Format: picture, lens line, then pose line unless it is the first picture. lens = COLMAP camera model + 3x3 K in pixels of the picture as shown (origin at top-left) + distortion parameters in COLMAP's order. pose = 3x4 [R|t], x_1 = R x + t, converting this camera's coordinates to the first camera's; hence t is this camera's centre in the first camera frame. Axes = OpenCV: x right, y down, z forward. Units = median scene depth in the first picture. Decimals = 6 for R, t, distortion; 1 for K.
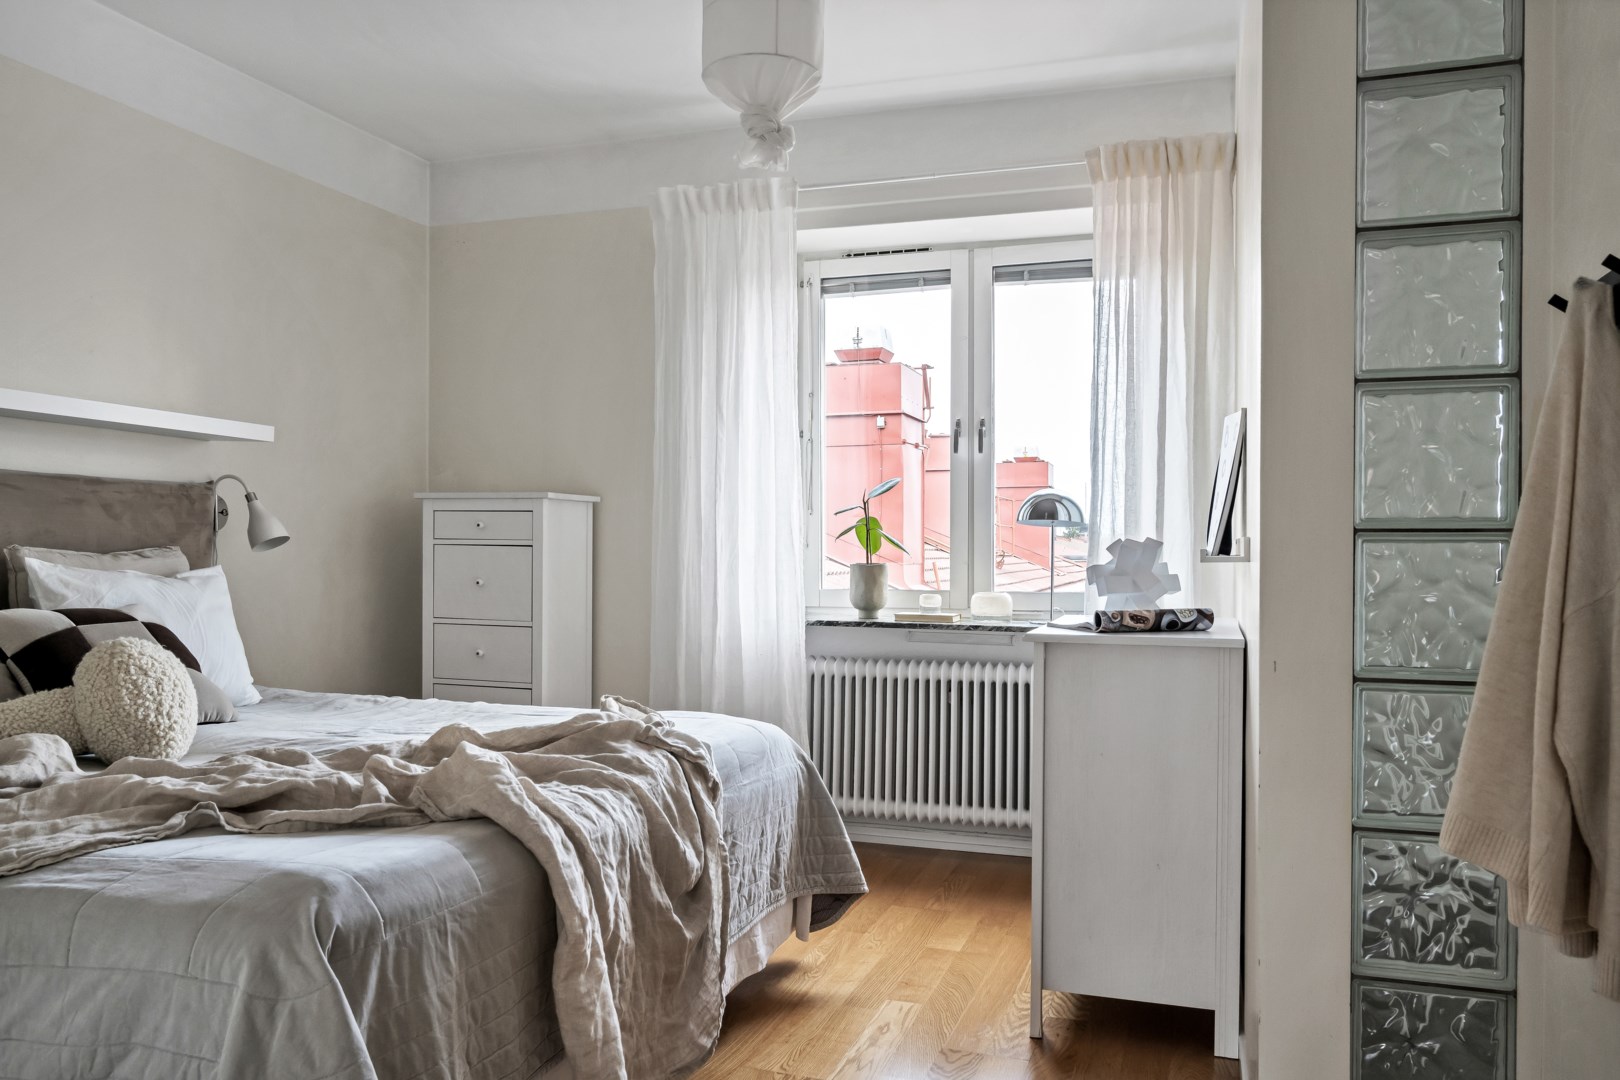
lens RADIAL K [[1155.5, 0, 808.4], [0, 1155.5, 545.5], [0, 0, 1]] dist [-0.005117, -0.000139]
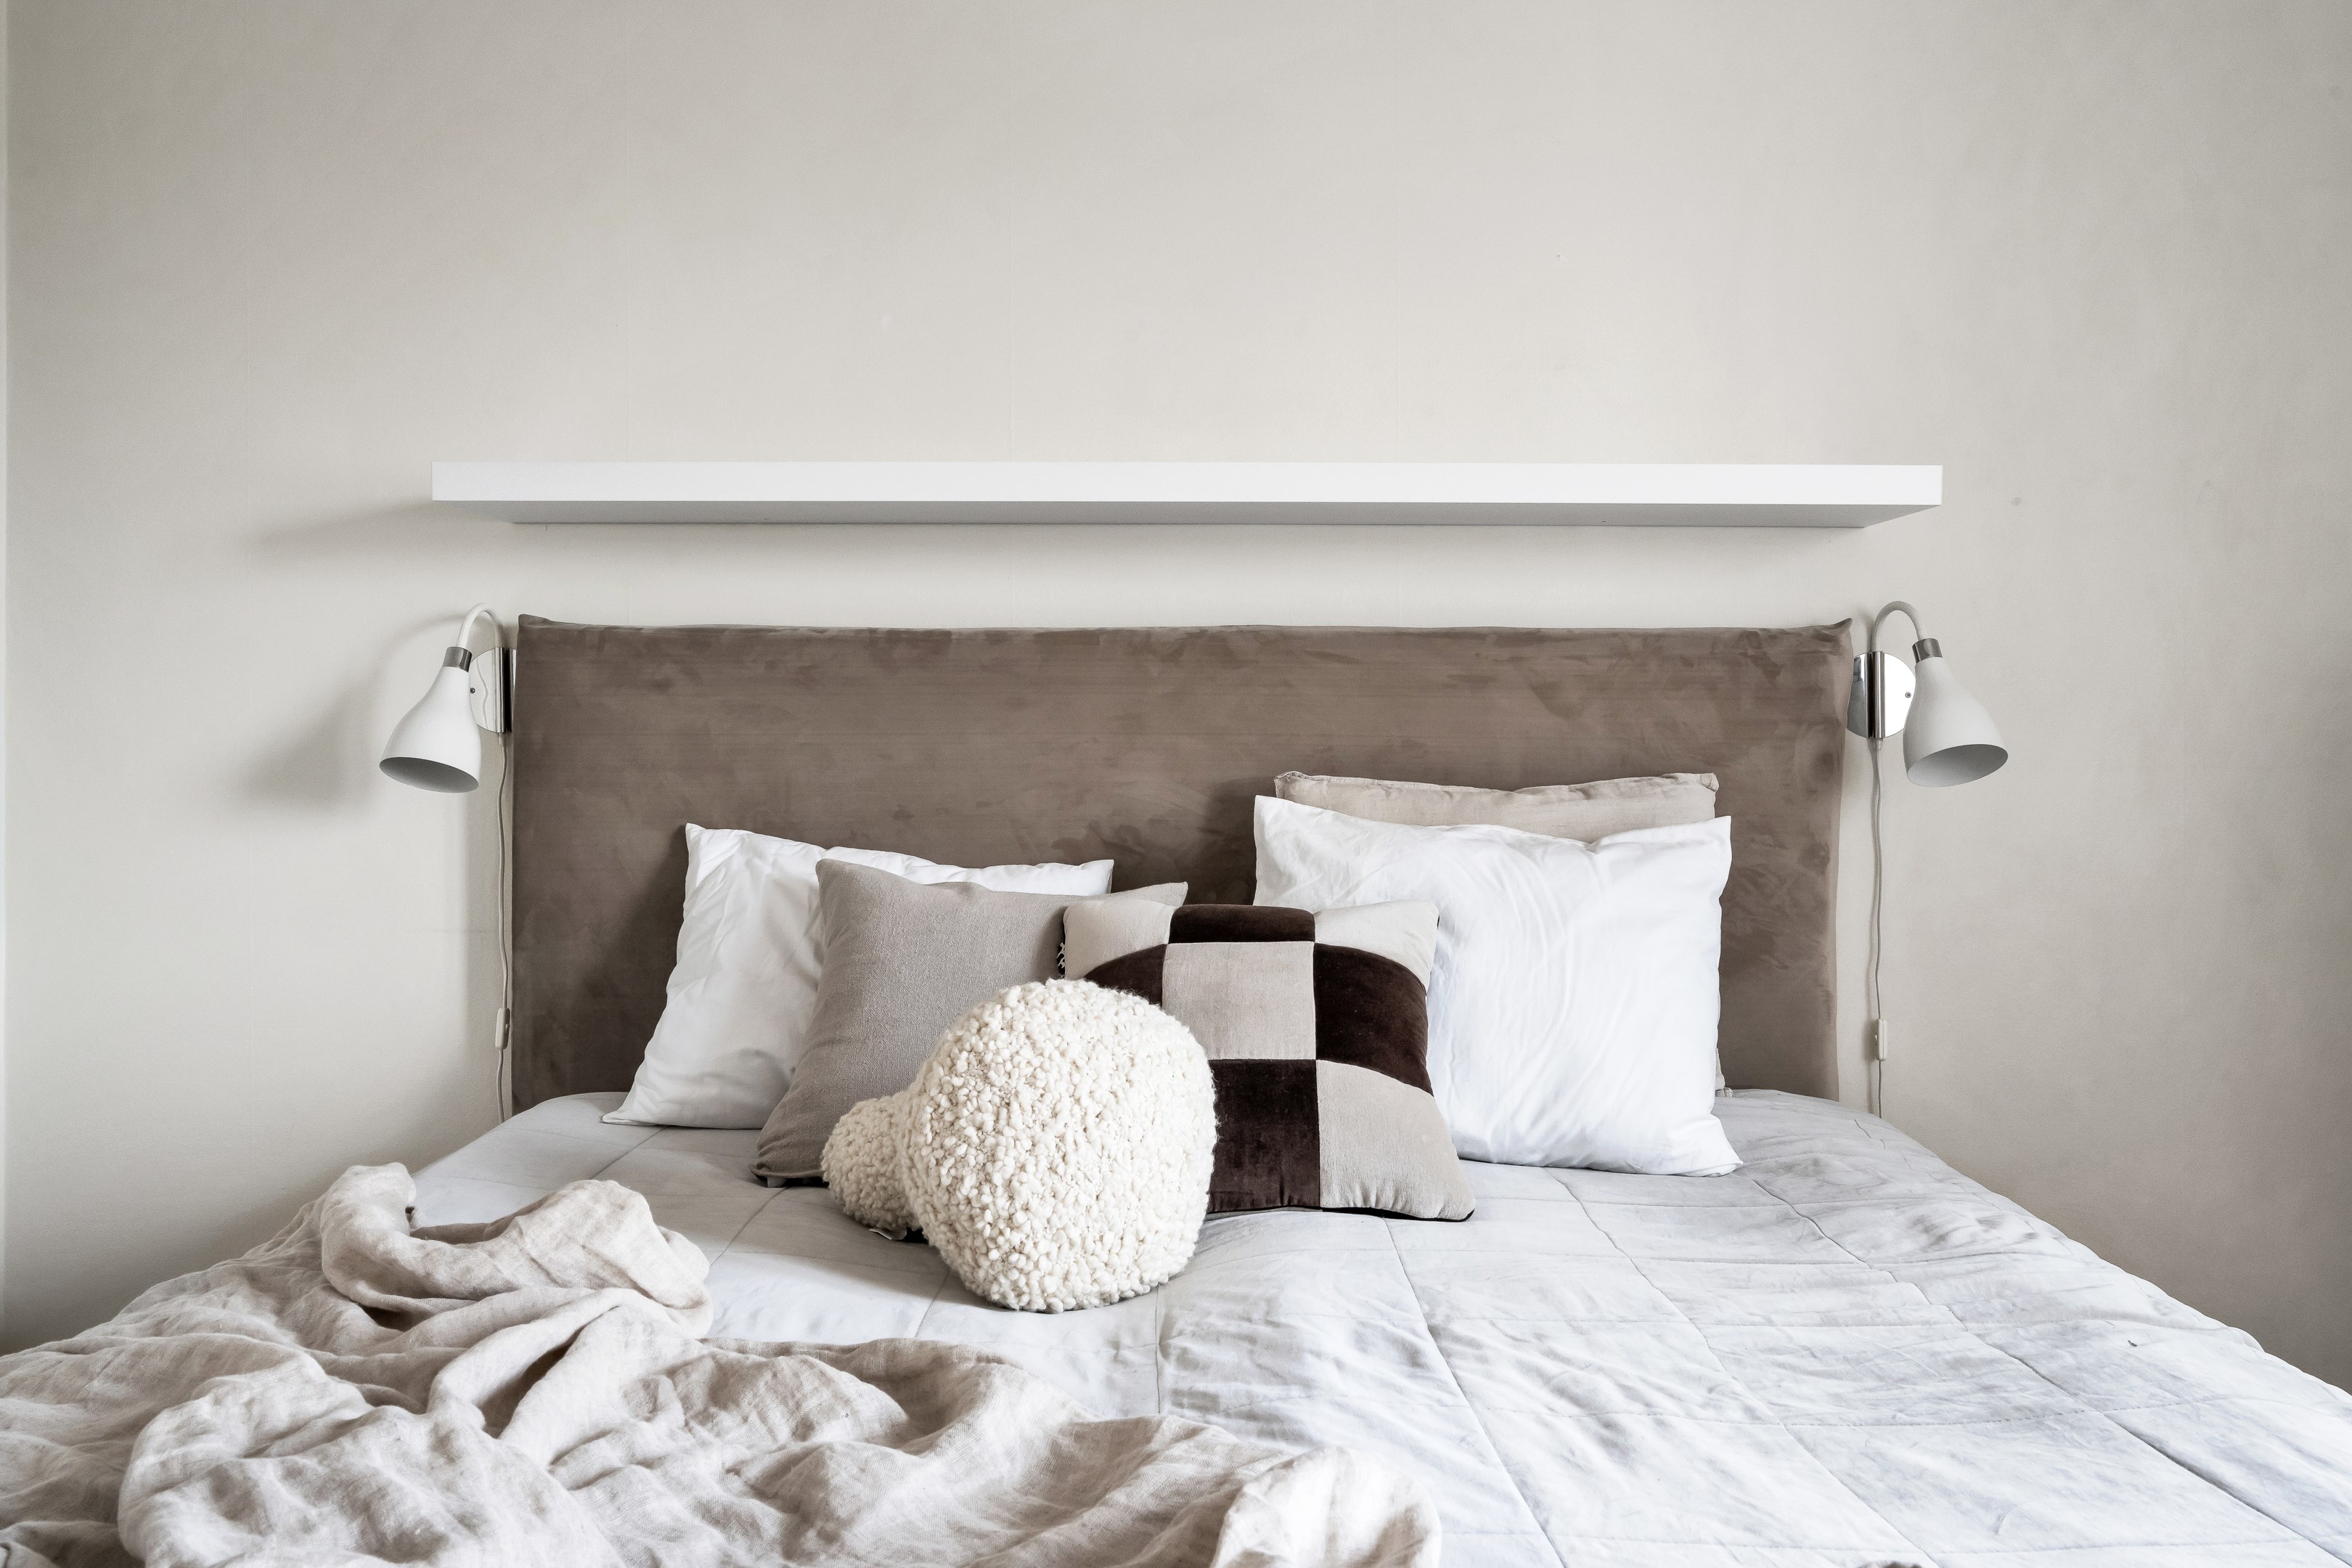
lens RADIAL K [[1774.9, 0, 1175.1], [0, 1774.9, 785.5], [0, 0, 1]] dist [0.001591, -0.000309]
pose [[0.298085, -0.008325, -0.954503, 0.035688], [0.005605, 0.999960, -0.006972, 0.009307], [0.954523, -0.003272, 0.298119, 0.635281]]
